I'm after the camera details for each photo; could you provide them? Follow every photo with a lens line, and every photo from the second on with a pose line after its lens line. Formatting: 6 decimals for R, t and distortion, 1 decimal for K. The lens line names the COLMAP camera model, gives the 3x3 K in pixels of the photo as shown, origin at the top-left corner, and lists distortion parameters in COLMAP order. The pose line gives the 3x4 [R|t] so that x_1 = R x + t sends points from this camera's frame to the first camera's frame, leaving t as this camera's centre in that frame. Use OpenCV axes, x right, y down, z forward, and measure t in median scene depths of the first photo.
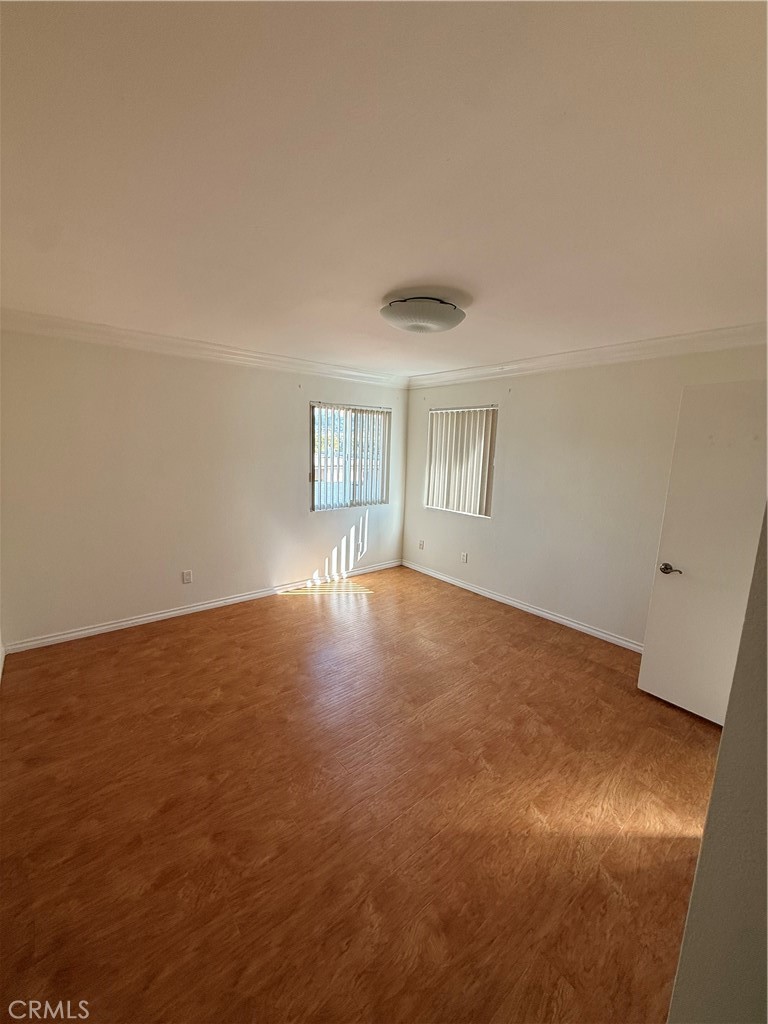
lens RADIAL K [[410.0, 0, 383.8], [0, 410.0, 514.2], [0, 0, 1]] dist [0.004170, -0.000162]
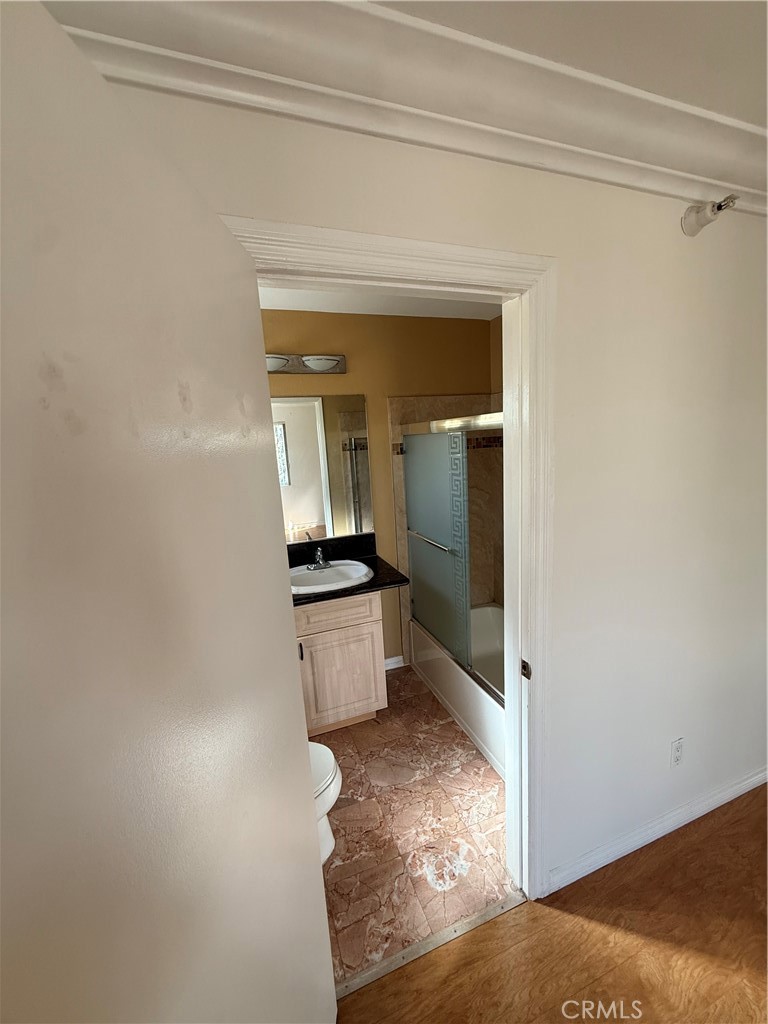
lens RADIAL K [[410.0, 0, 383.9], [0, 410.0, 512.5], [0, 0, 1]] dist [0.004170, -0.000162]
pose [[-0.944157, -0.029459, 0.328177, 0.891758], [0.093654, 0.930922, 0.353006, -0.234552], [-0.315907, 0.364028, -0.876177, 1.427107]]
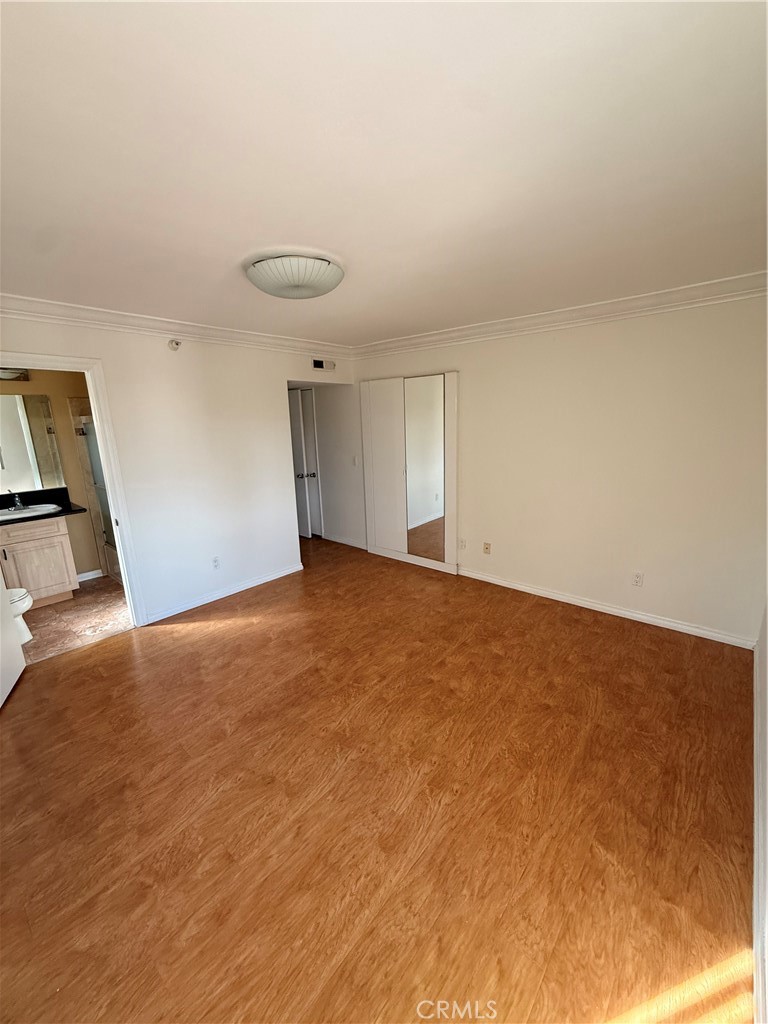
lens RADIAL K [[410.0, 0, 385.7], [0, 410.0, 513.3], [0, 0, 1]] dist [0.004170, -0.000162]
pose [[-0.985537, 0.035404, -0.165721, 0.083170], [-0.033497, 0.917935, 0.395314, -0.458659], [0.166117, 0.395148, -0.903473, 2.523695]]
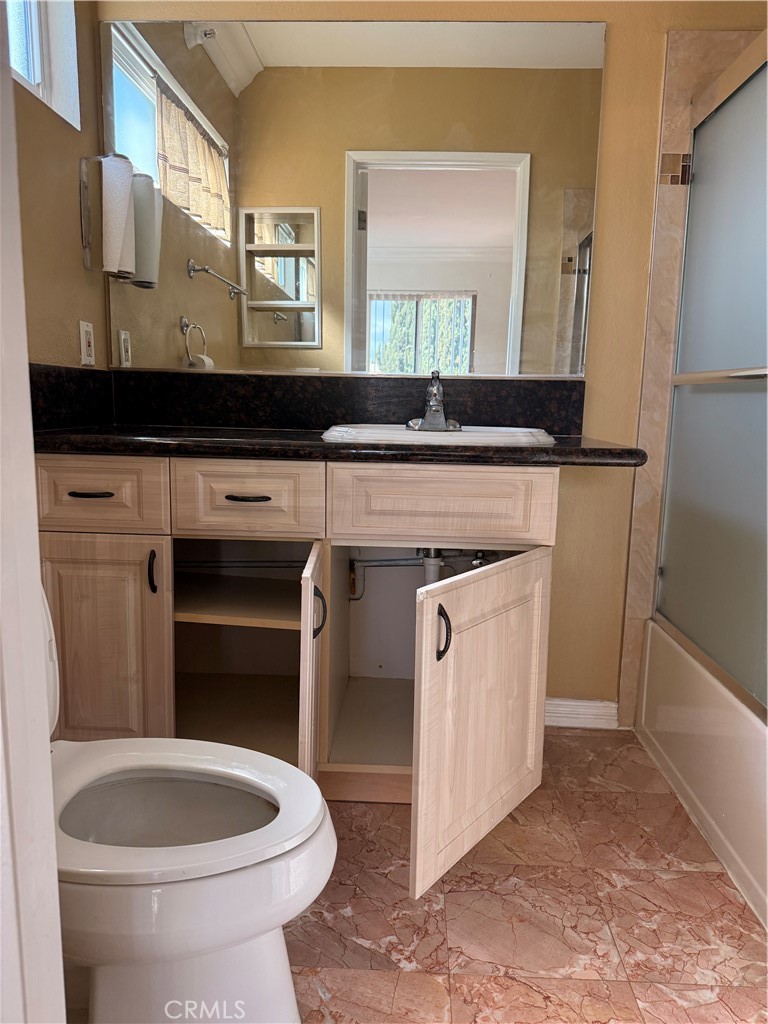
lens RADIAL K [[723.4, 0, 385.4], [0, 723.4, 515.5], [0, 0, 1]] dist [0.039884, -0.045236]
pose [[-0.747712, -0.144829, 0.648036, 0.900989], [0.082967, 0.947901, 0.307573, 0.176643], [-0.658819, 0.283741, -0.696741, 1.176871]]
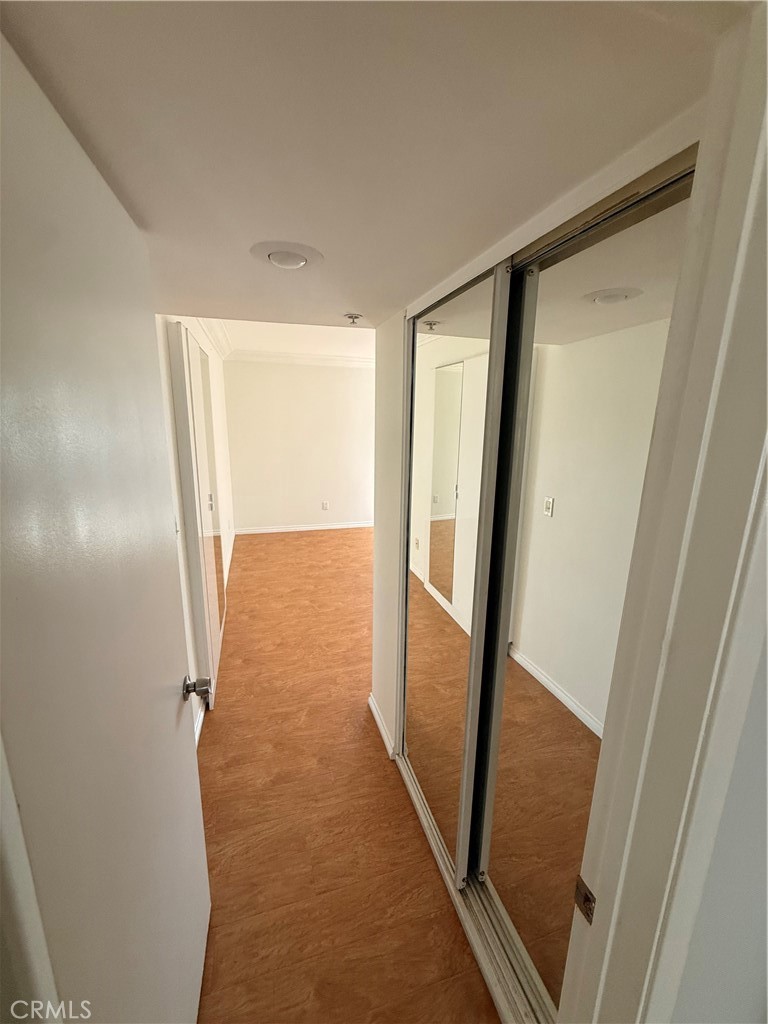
lens RADIAL K [[410.0, 0, 380.8], [0, 410.0, 514.9], [0, 0, 1]] dist [0.004170, -0.000162]
pose [[0.921186, 0.072346, -0.382338, 0.647966], [-0.054750, 0.996888, 0.056720, 0.172423], [0.385251, -0.031316, 0.922280, -0.752594]]
